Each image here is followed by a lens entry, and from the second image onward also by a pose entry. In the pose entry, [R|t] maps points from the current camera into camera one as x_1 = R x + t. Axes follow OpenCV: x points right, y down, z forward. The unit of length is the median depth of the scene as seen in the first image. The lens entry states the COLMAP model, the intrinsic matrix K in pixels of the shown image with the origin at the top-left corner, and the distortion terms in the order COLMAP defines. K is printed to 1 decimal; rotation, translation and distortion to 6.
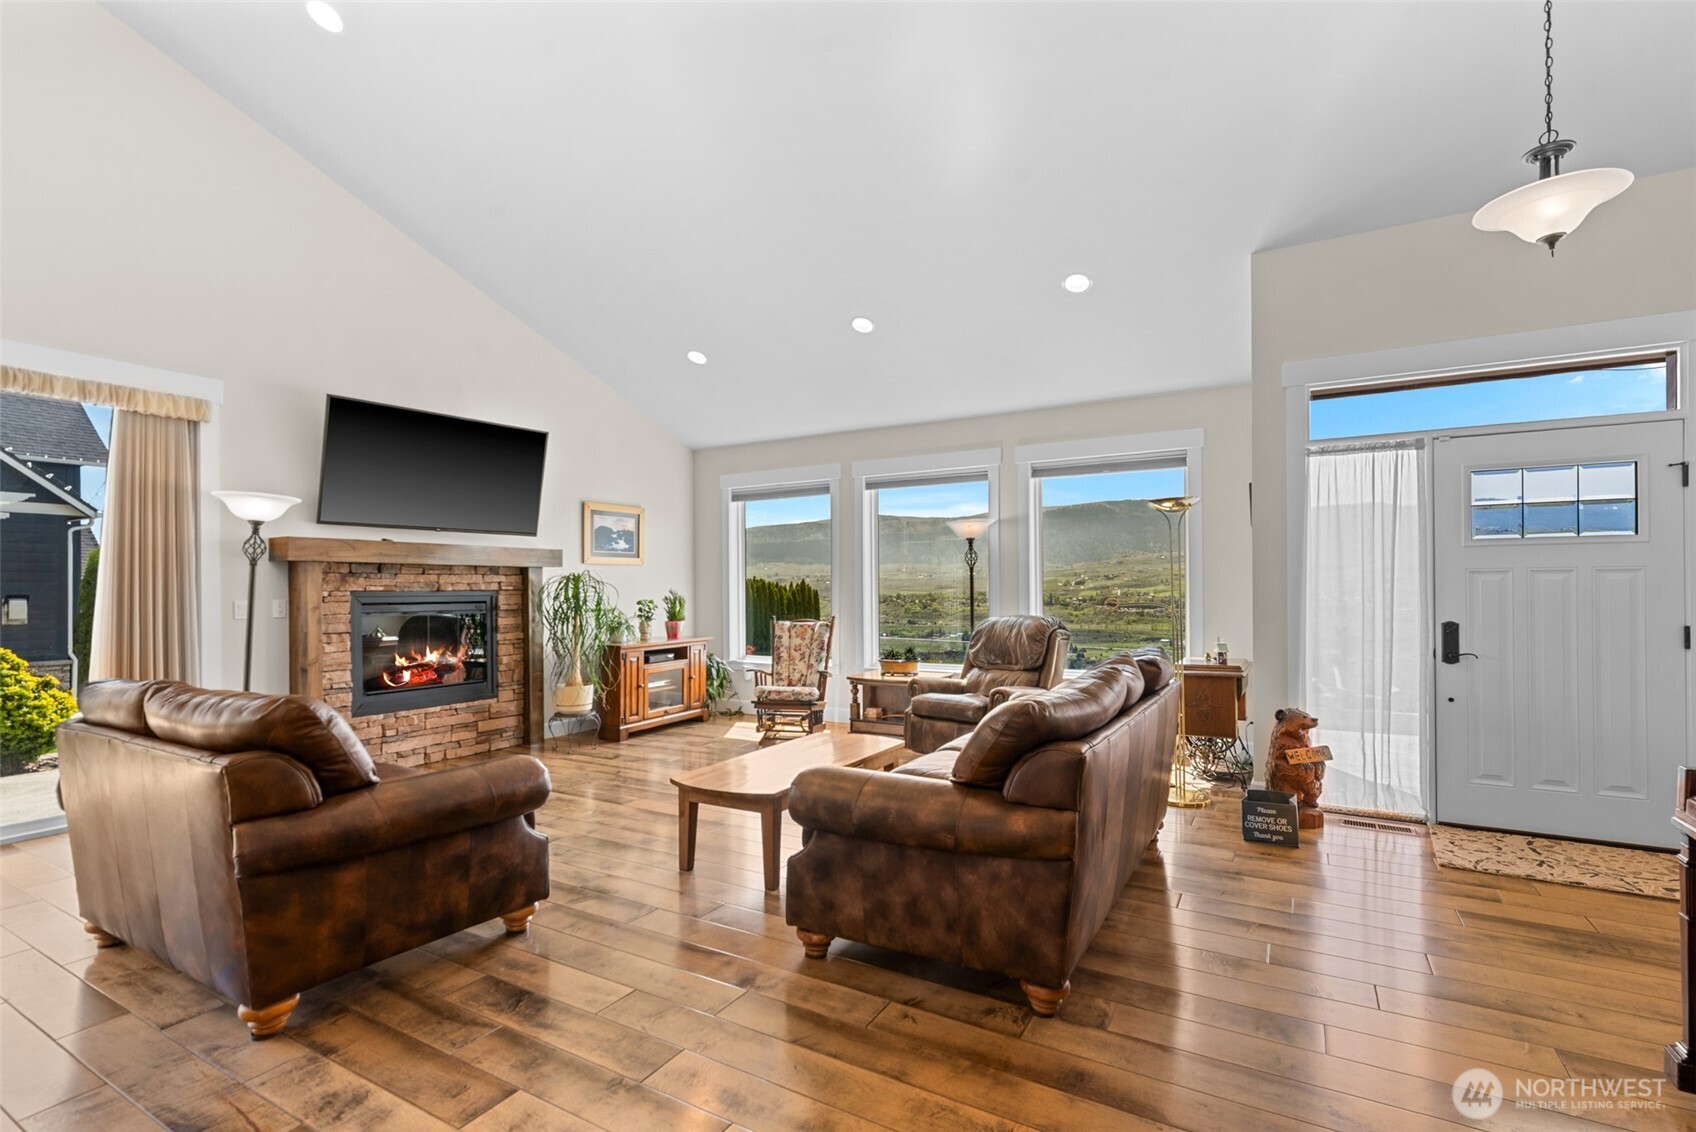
lens RADIAL K [[743.5, 0, 875.5], [0, 743.5, 593.3], [0, 0, 1]] dist [0.003767, -0.001043]
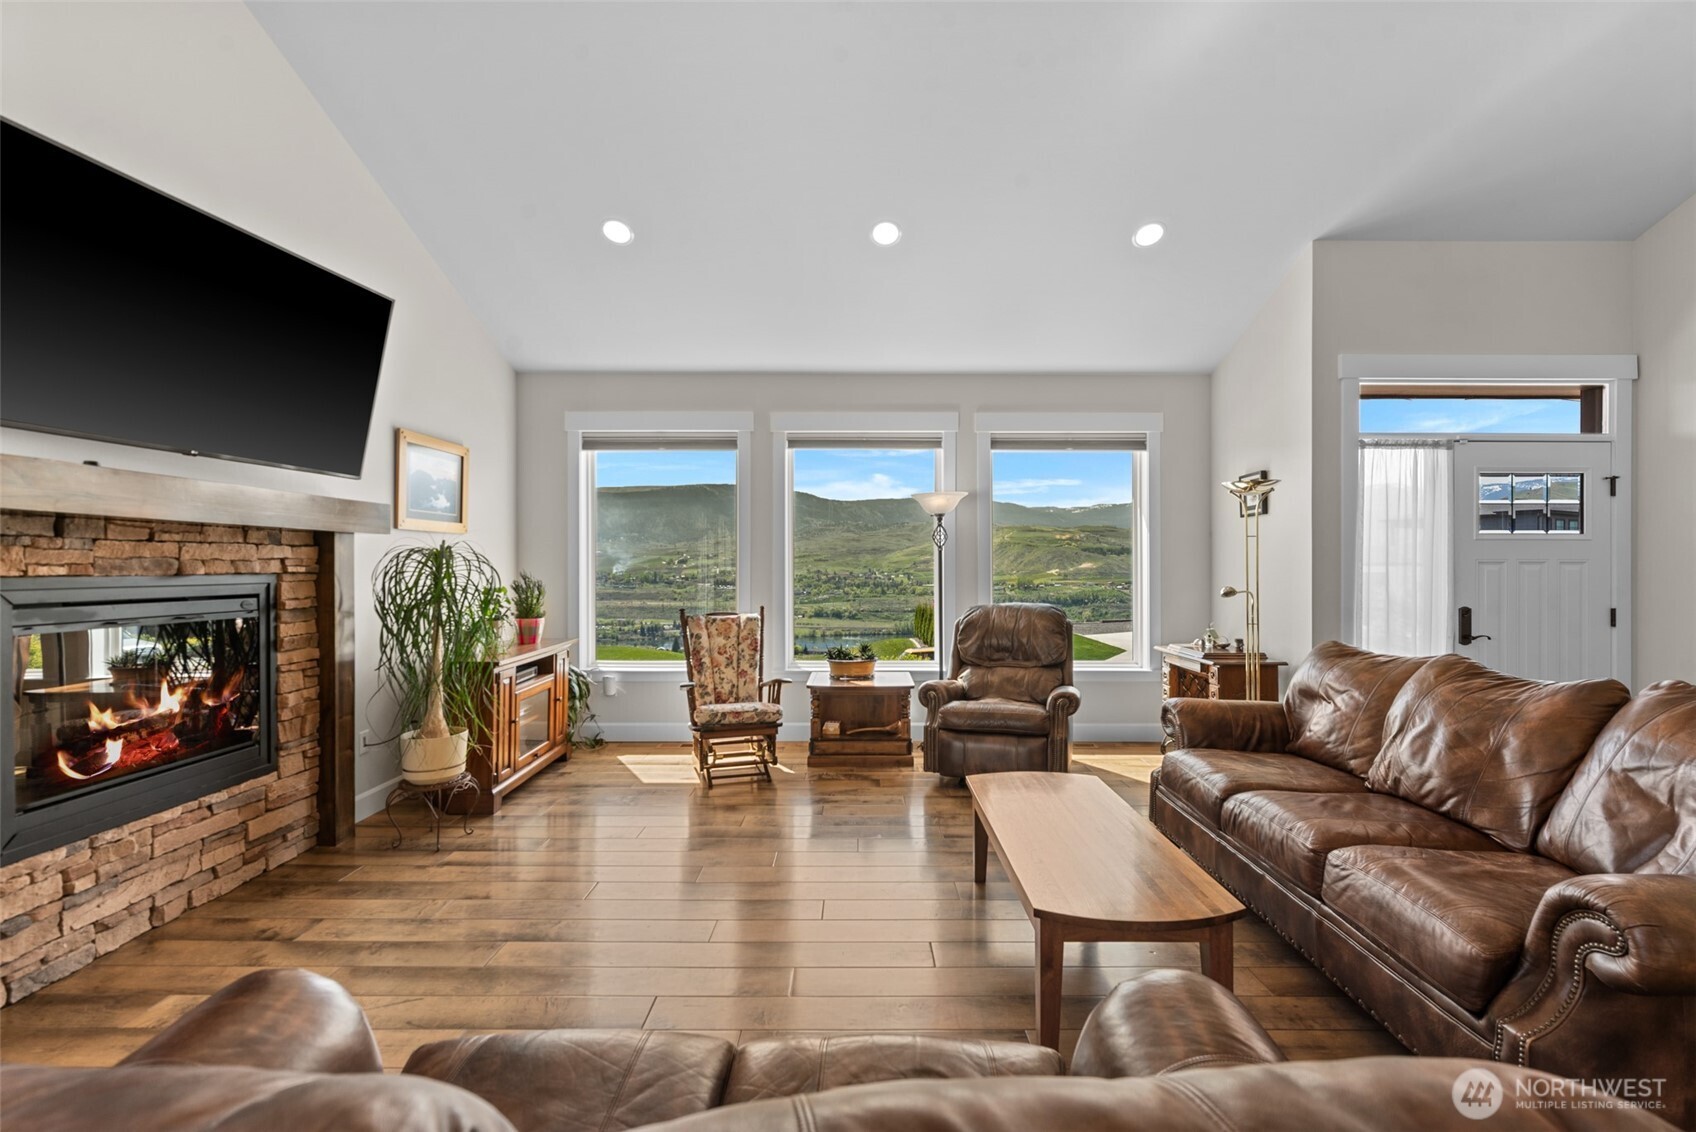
lens RADIAL K [[743.5, 0, 860.0], [0, 743.5, 564.9], [0, 0, 1]] dist [0.003767, -0.001043]
pose [[0.884689, 0.008593, 0.466102, -0.415459], [-0.004690, 0.999944, -0.009533, -0.007890], [-0.466157, 0.006247, 0.884680, 0.337344]]
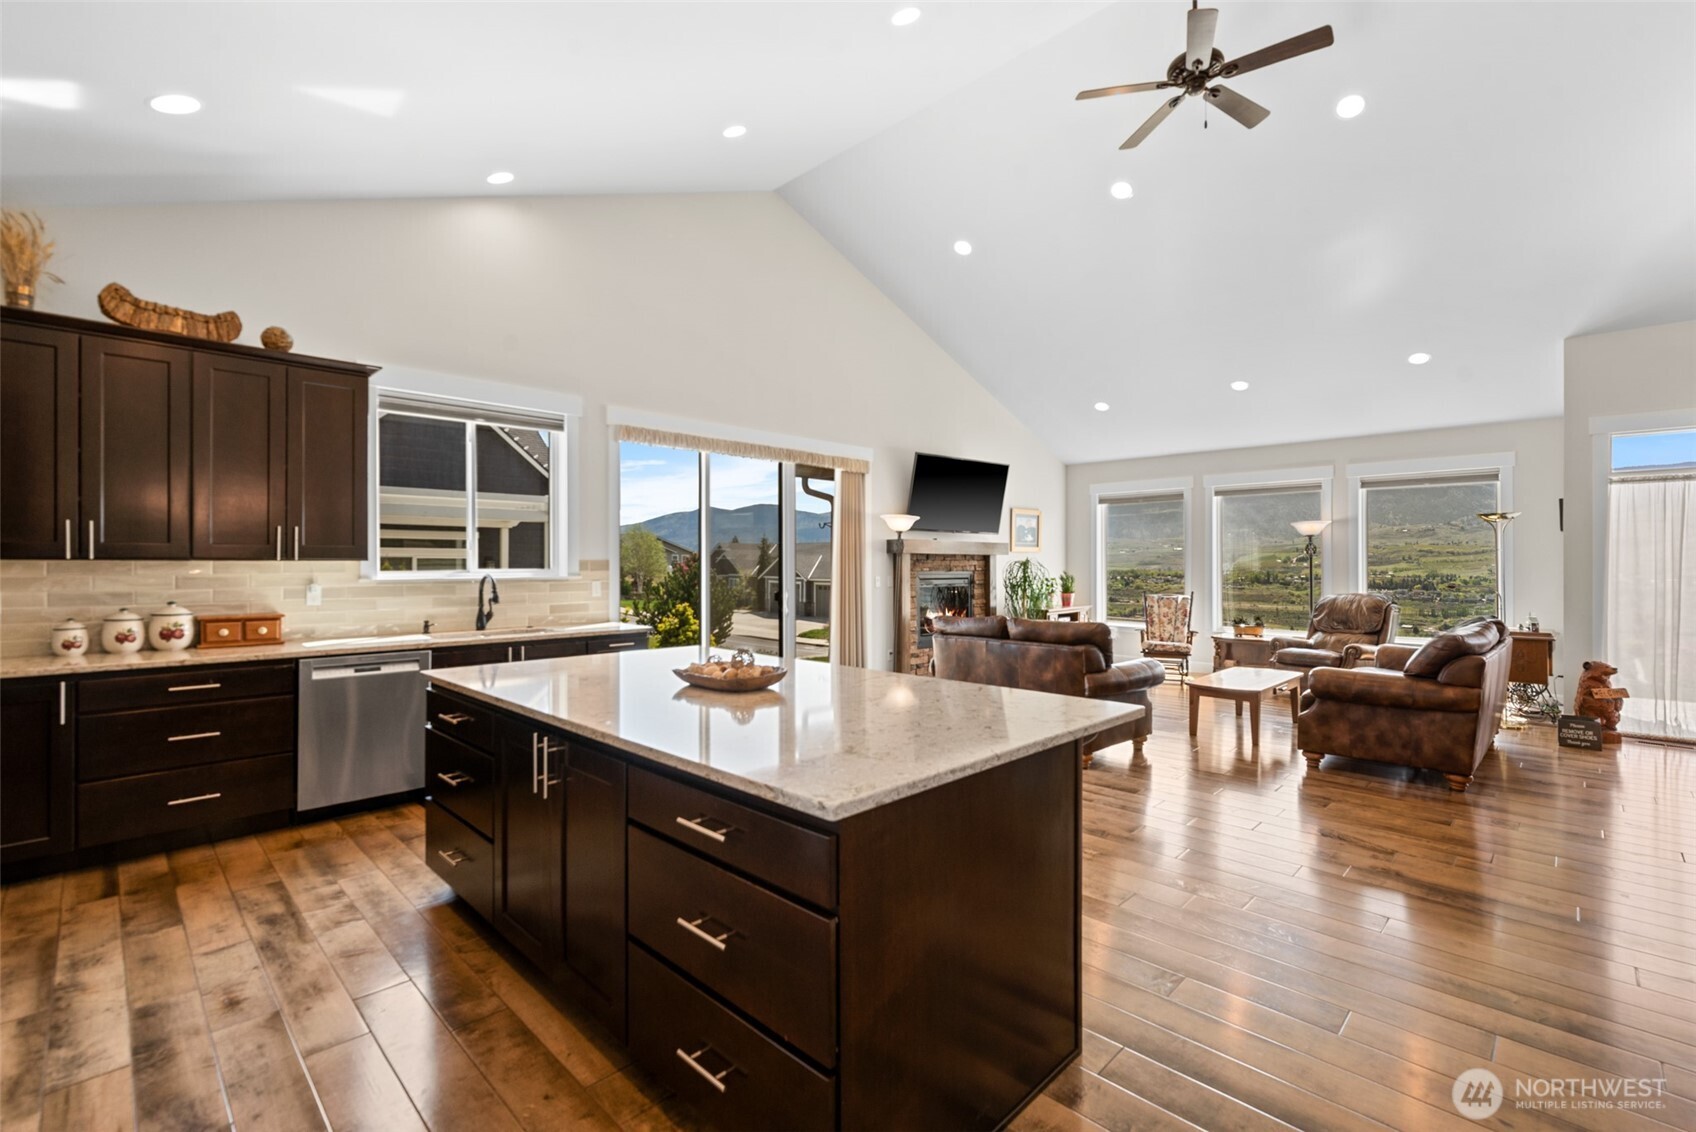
lens RADIAL K [[743.5, 0, 863.3], [0, 743.5, 565.8], [0, 0, 1]] dist [0.003767, -0.001043]
pose [[0.960597, 0.007650, -0.277838, -0.325598], [-0.008482, 0.999962, -0.001791, -0.010302], [0.277814, 0.004077, 0.960626, -0.575768]]
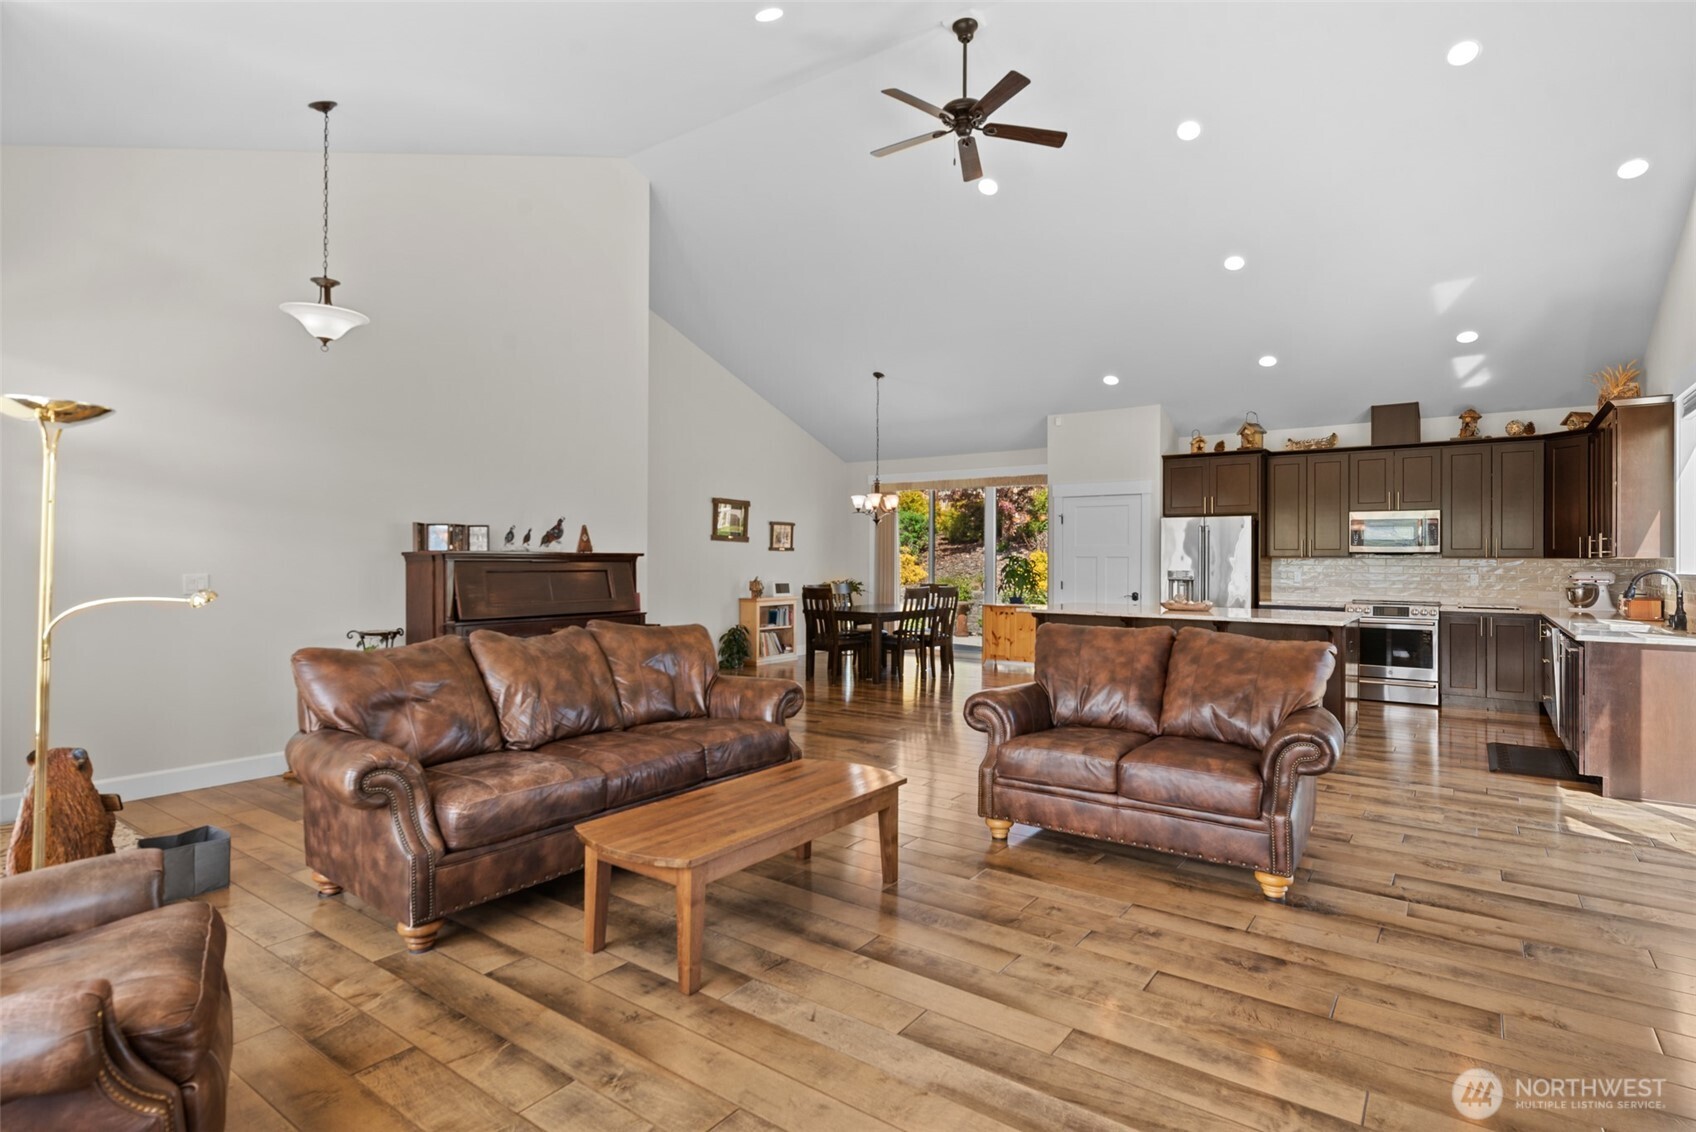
lens RADIAL K [[804.3, 0, 880.2], [0, 804.3, 553.5], [0, 0, 1]] dist [0.006087, -0.002789]
pose [[-0.990775, 0.001595, 0.135506, -0.246852], [0.001296, 0.999997, -0.002297, -0.016651], [-0.135510, -0.002101, -0.990774, 1.182645]]
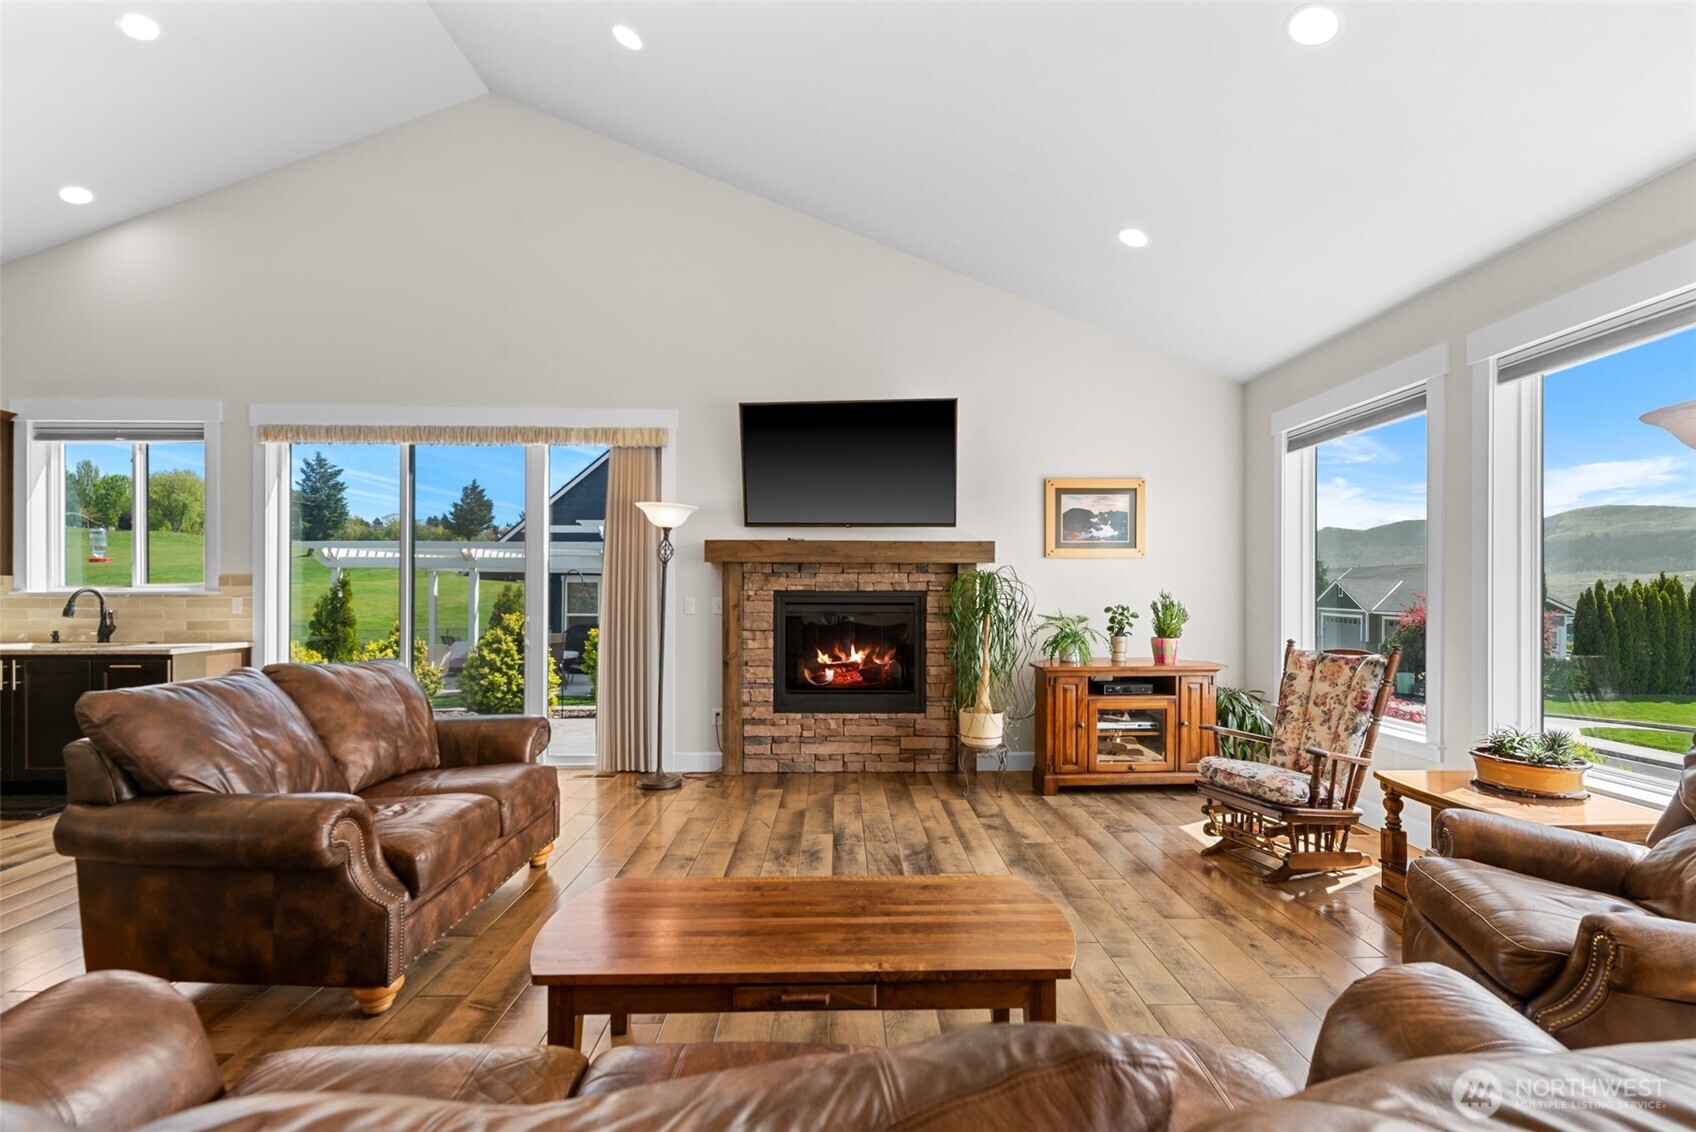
lens RADIAL K [[743.5, 0, 867.3], [0, 743.5, 582.4], [0, 0, 1]] dist [0.003767, -0.001043]
pose [[0.490105, -0.000914, -0.871663, 0.254113], [-0.009392, 0.999936, -0.006329, -0.008444], [0.871613, 0.011289, 0.490065, 0.547053]]
